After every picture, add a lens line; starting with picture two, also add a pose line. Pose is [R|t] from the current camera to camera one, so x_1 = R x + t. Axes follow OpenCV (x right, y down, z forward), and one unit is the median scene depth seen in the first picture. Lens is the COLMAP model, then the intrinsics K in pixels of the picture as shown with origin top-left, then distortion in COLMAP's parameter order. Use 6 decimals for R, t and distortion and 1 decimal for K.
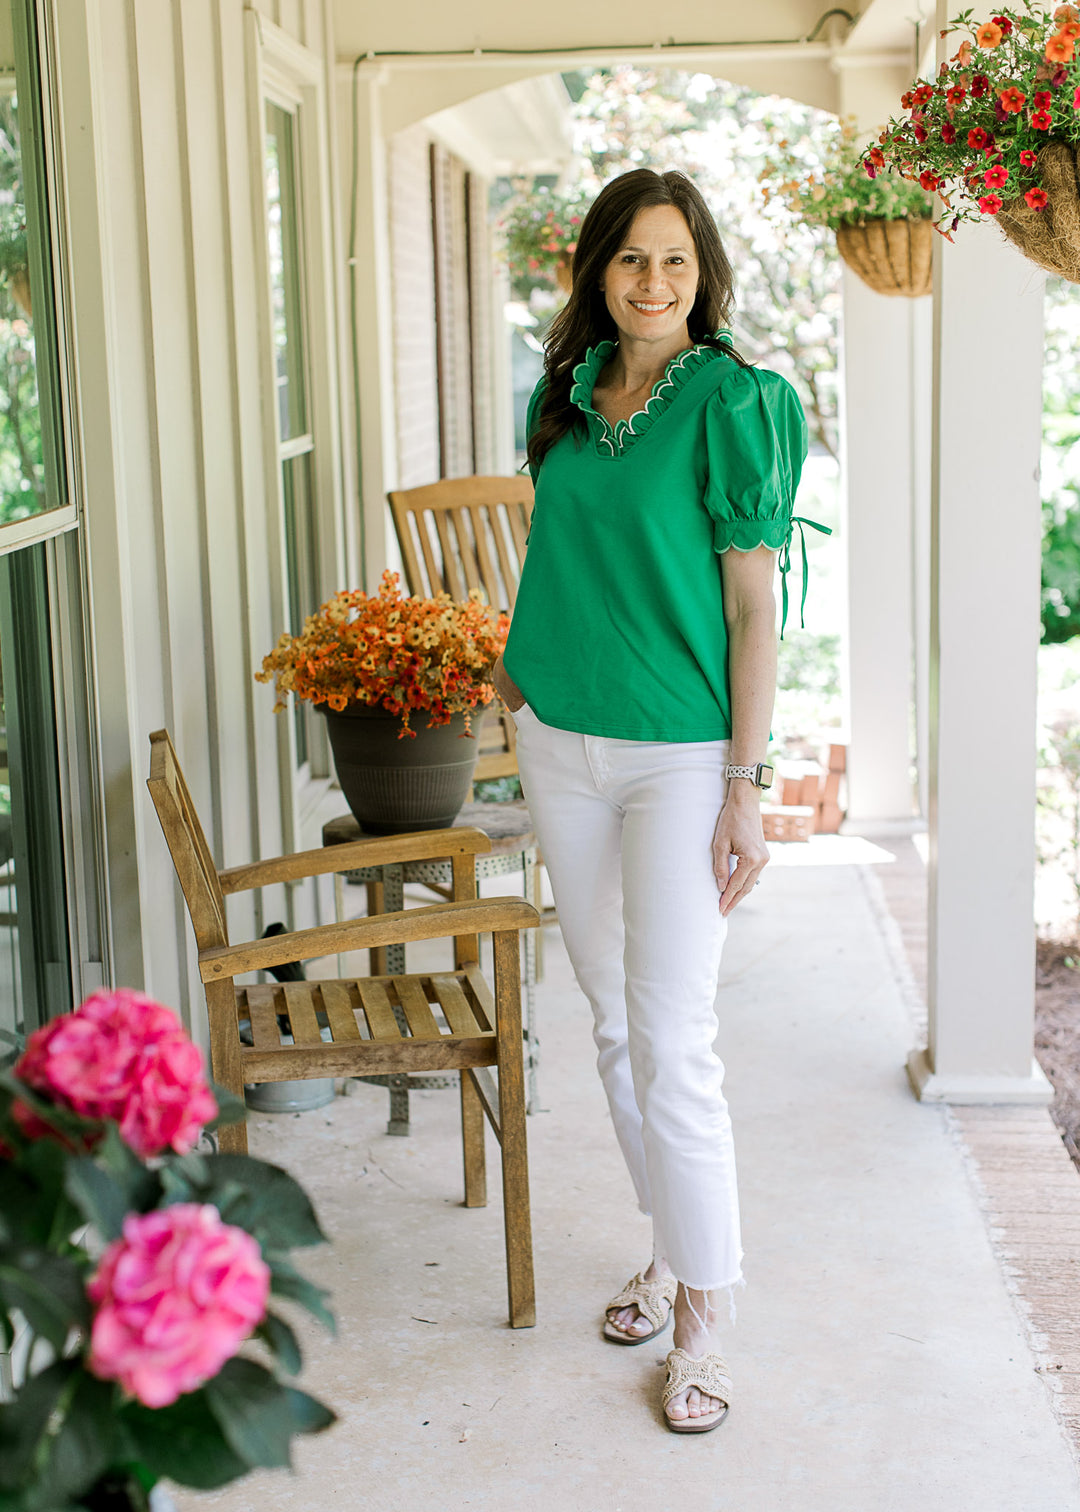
lens RADIAL K [[2459.3, 0, 505.8], [0, 2459.3, 793.5], [0, 0, 1]] dist [0.046397, 0.043198]
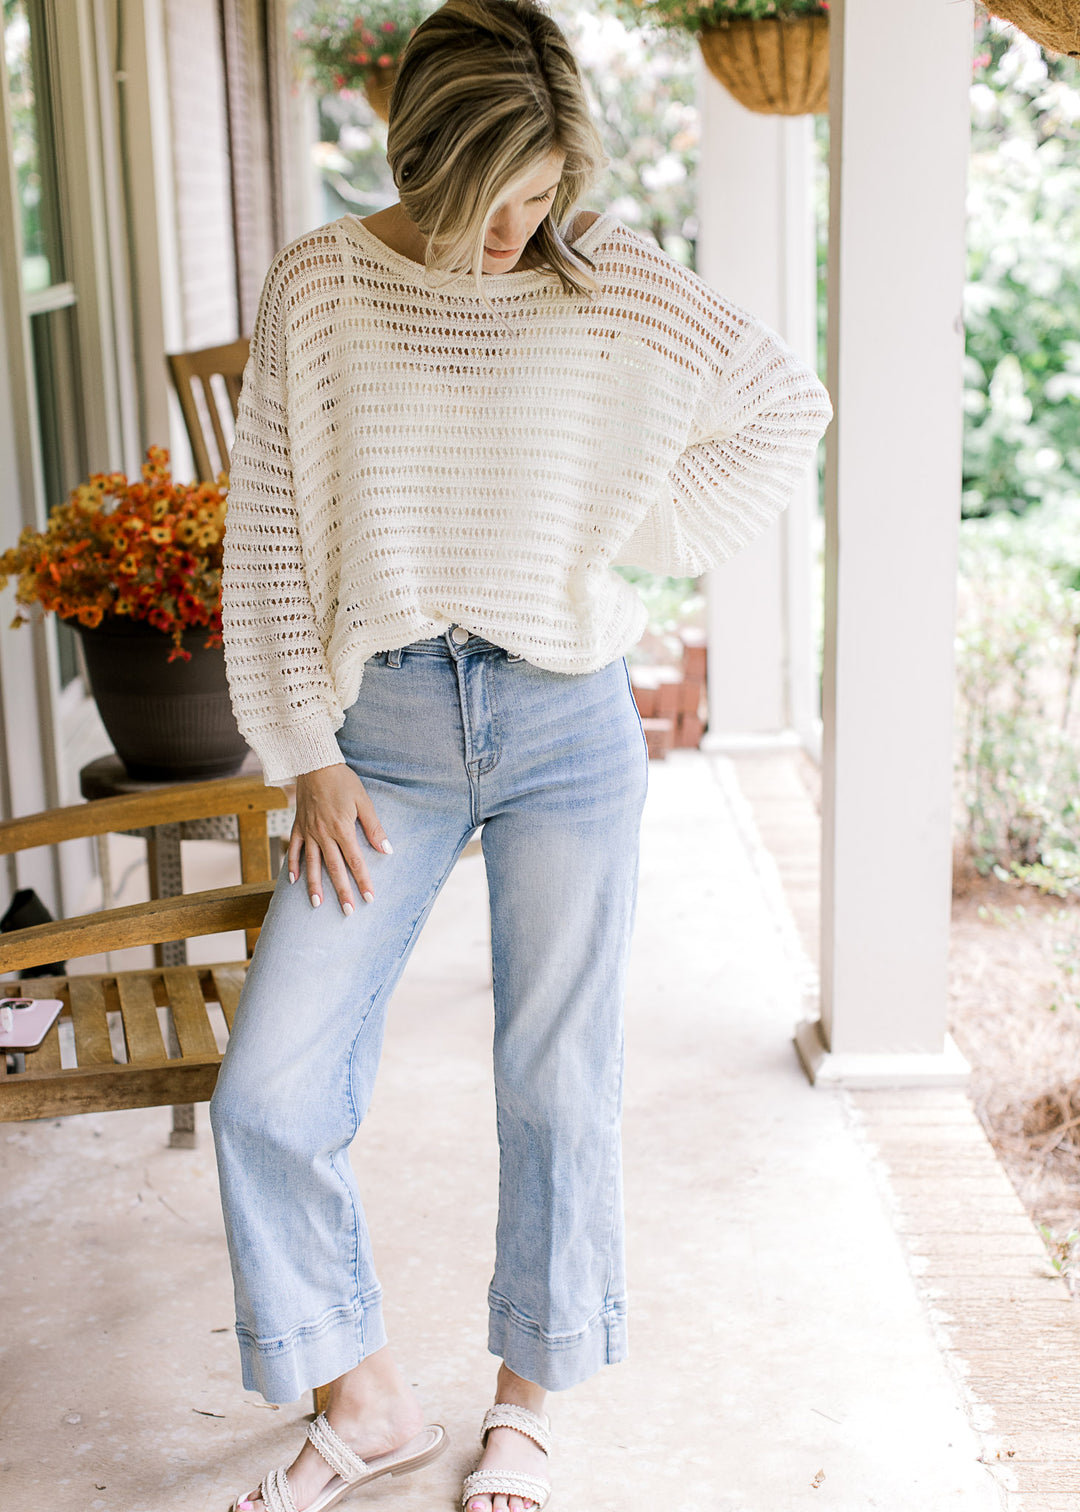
lens RADIAL K [[2471.9, 0, 539.4], [0, 2471.9, 829.1], [0, 0, 1]] dist [0.015266, -0.034301]
pose [[0.996531, -0.015714, 0.081729, 0.008886], [0.010680, 0.998040, 0.061669, -0.016004], [-0.082538, -0.060582, 0.994745, 0.193046]]
